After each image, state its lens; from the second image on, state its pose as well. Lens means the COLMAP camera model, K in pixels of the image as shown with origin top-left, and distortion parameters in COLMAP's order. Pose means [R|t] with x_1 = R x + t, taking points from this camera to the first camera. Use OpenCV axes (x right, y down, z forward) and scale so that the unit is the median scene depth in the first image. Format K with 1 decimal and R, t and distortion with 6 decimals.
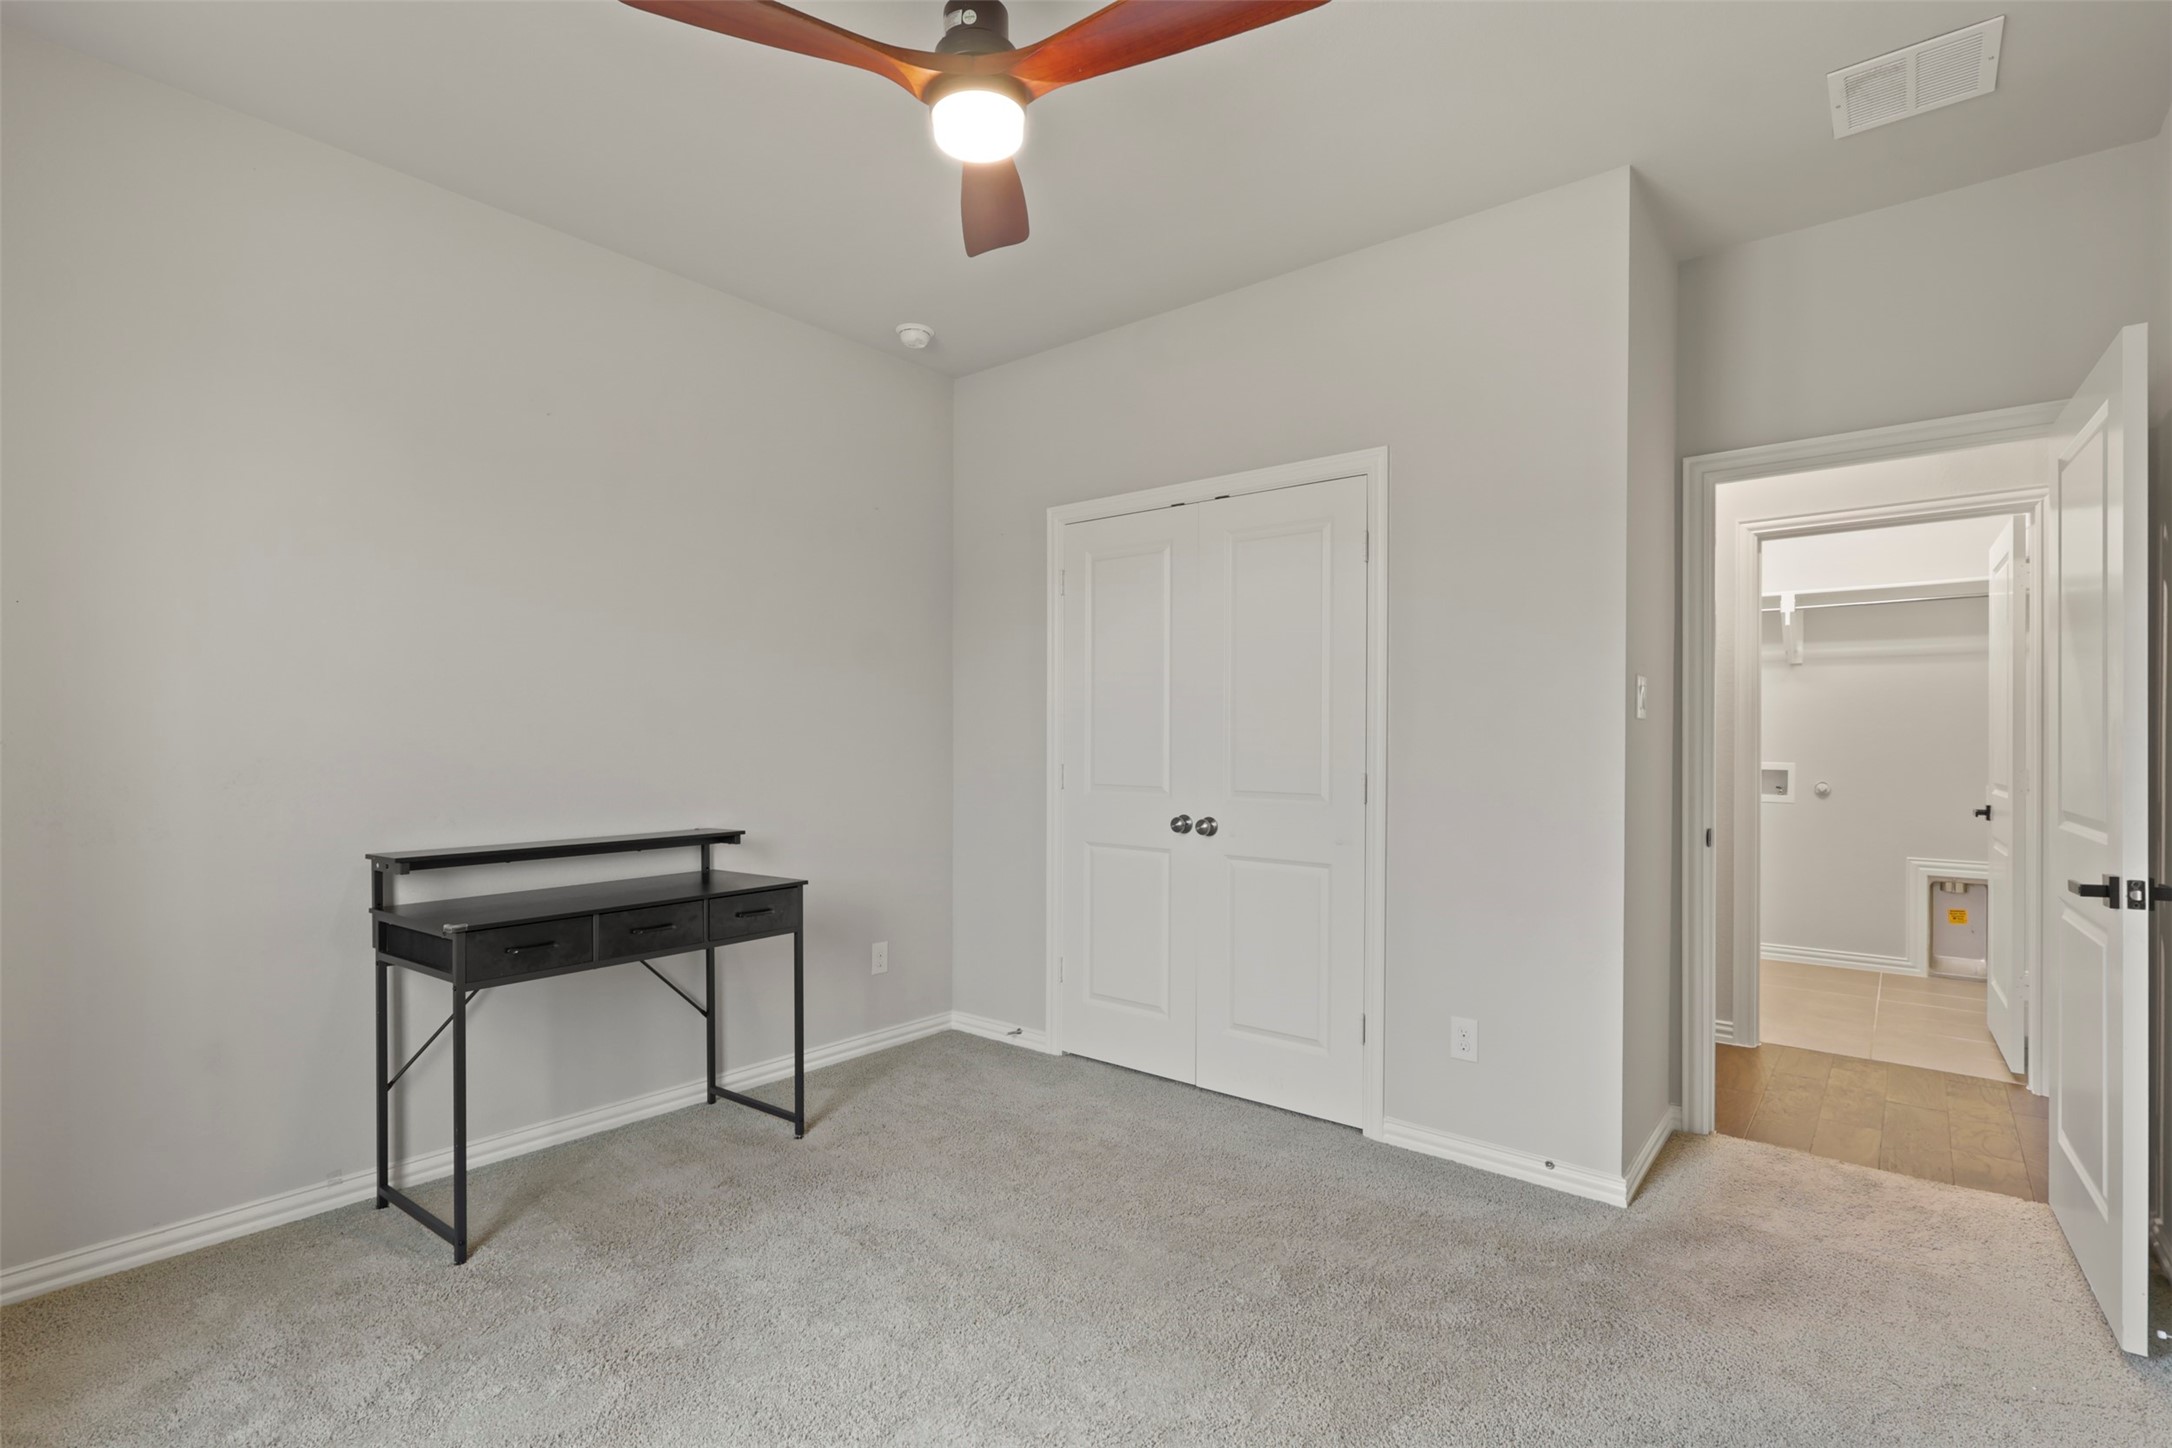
lens RADIAL K [[1007.0, 0, 1086.0], [0, 1007.0, 737.7], [0, 0, 1]] dist [-0.001868, 0.001173]
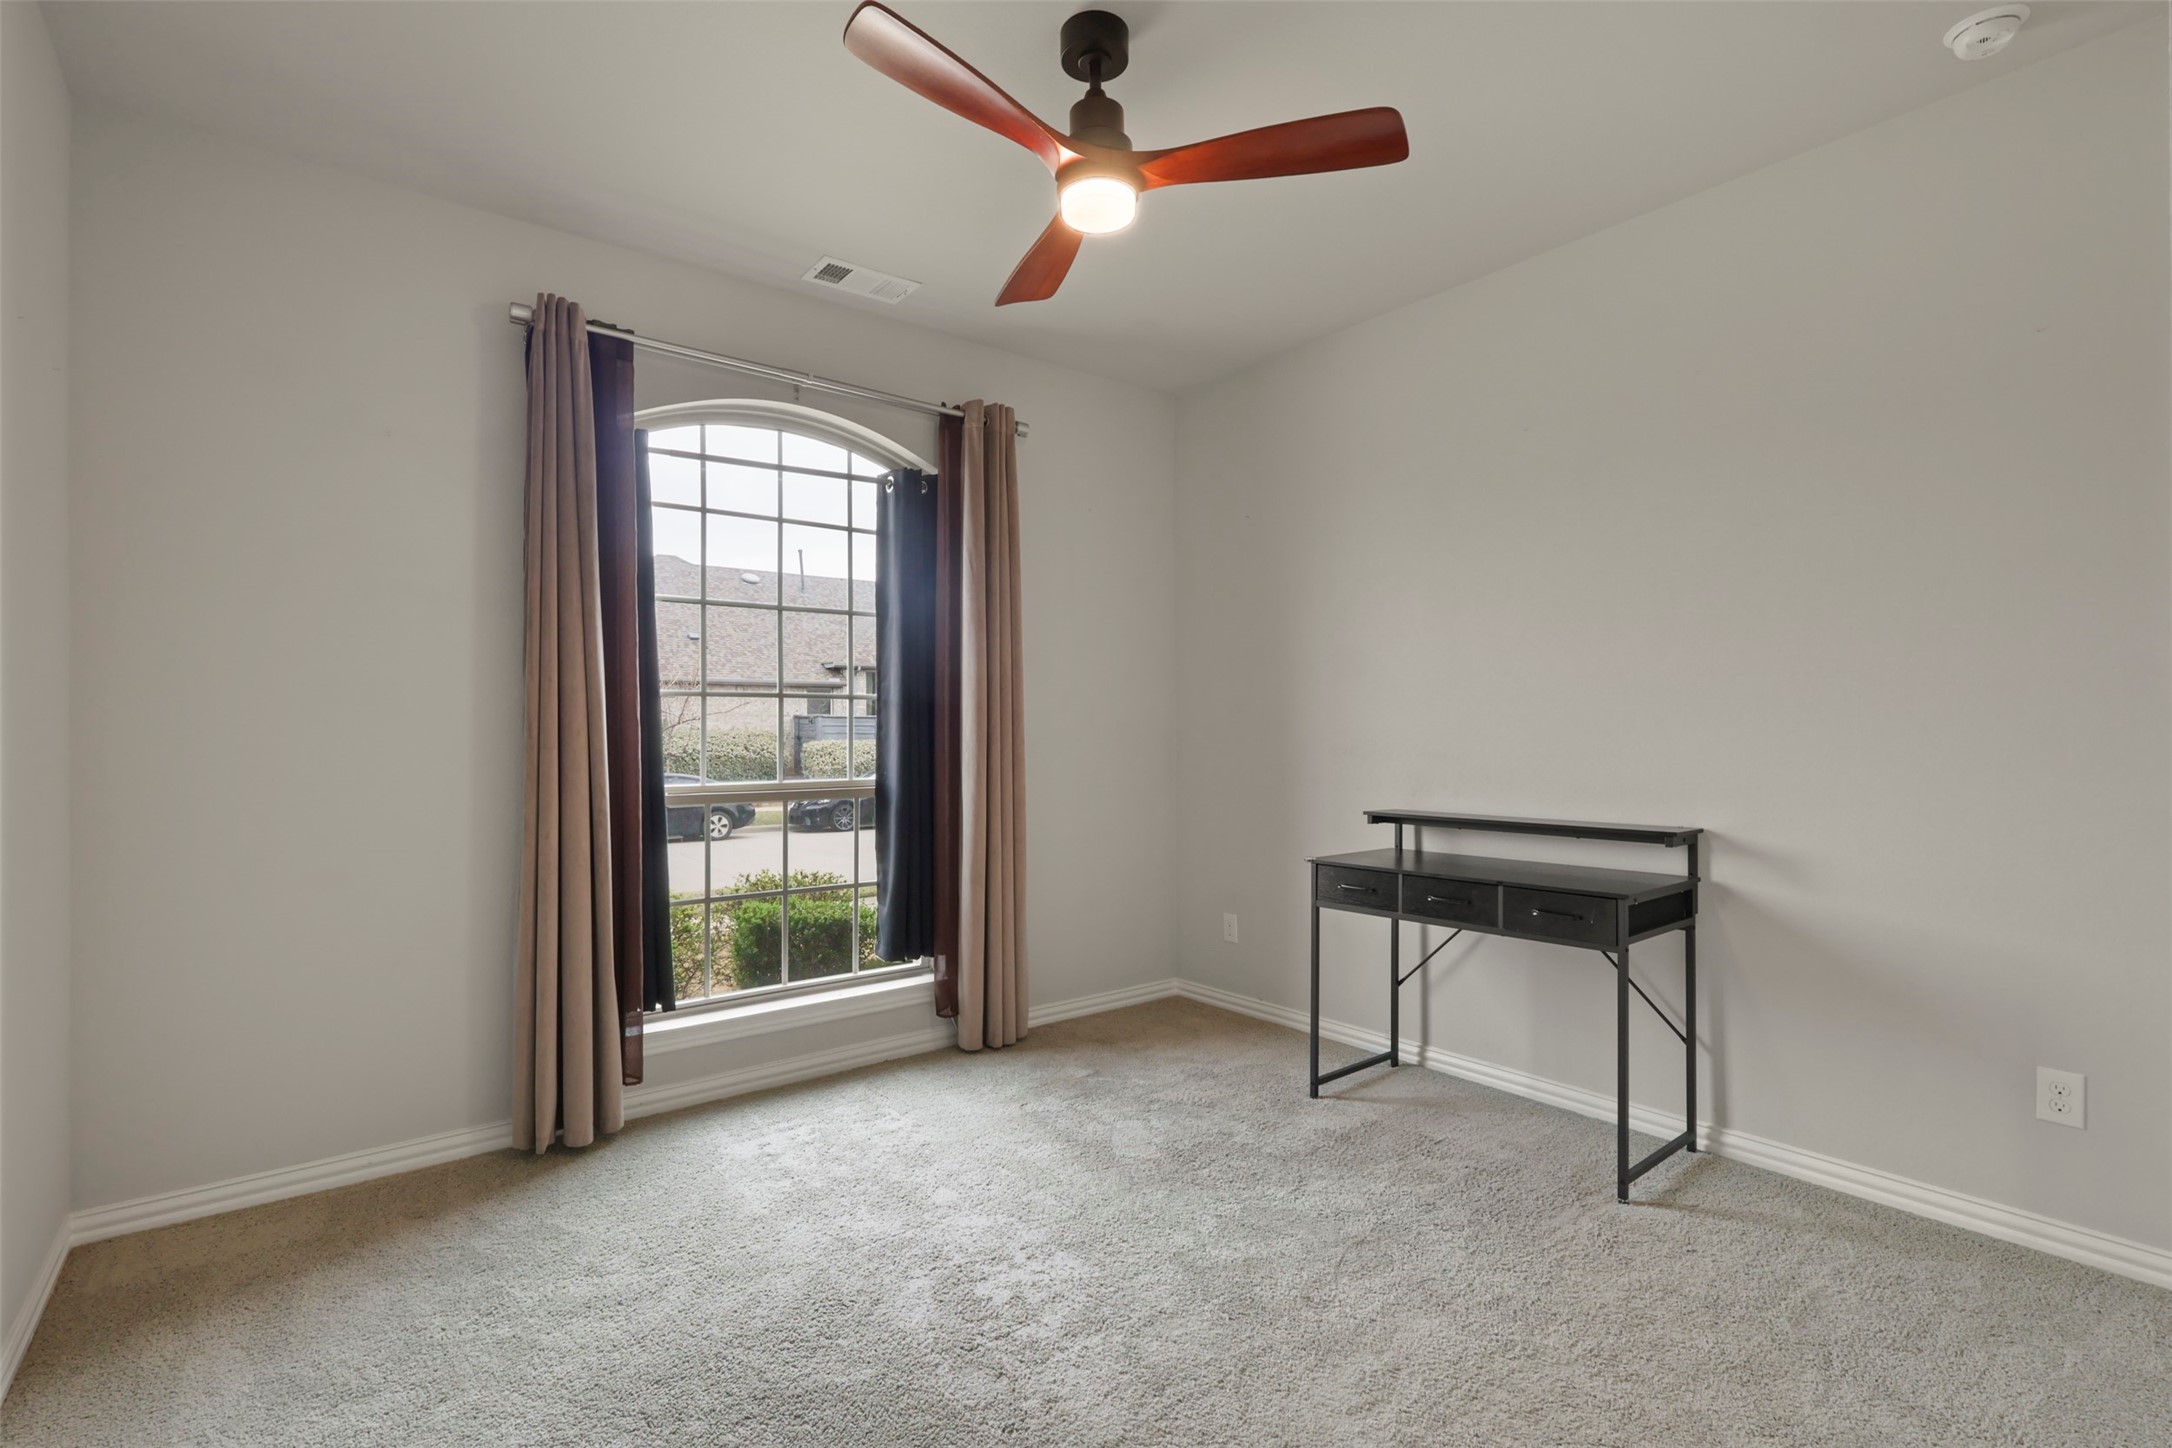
lens RADIAL K [[1007.0, 0, 1076.5], [0, 1007.0, 731.4], [0, 0, 1]] dist [-0.001868, 0.001173]
pose [[-0.232704, -0.004161, -0.972539, 1.253136], [0.013345, 0.999883, -0.007471, 0.019891], [0.972456, -0.014717, -0.232621, 1.522823]]
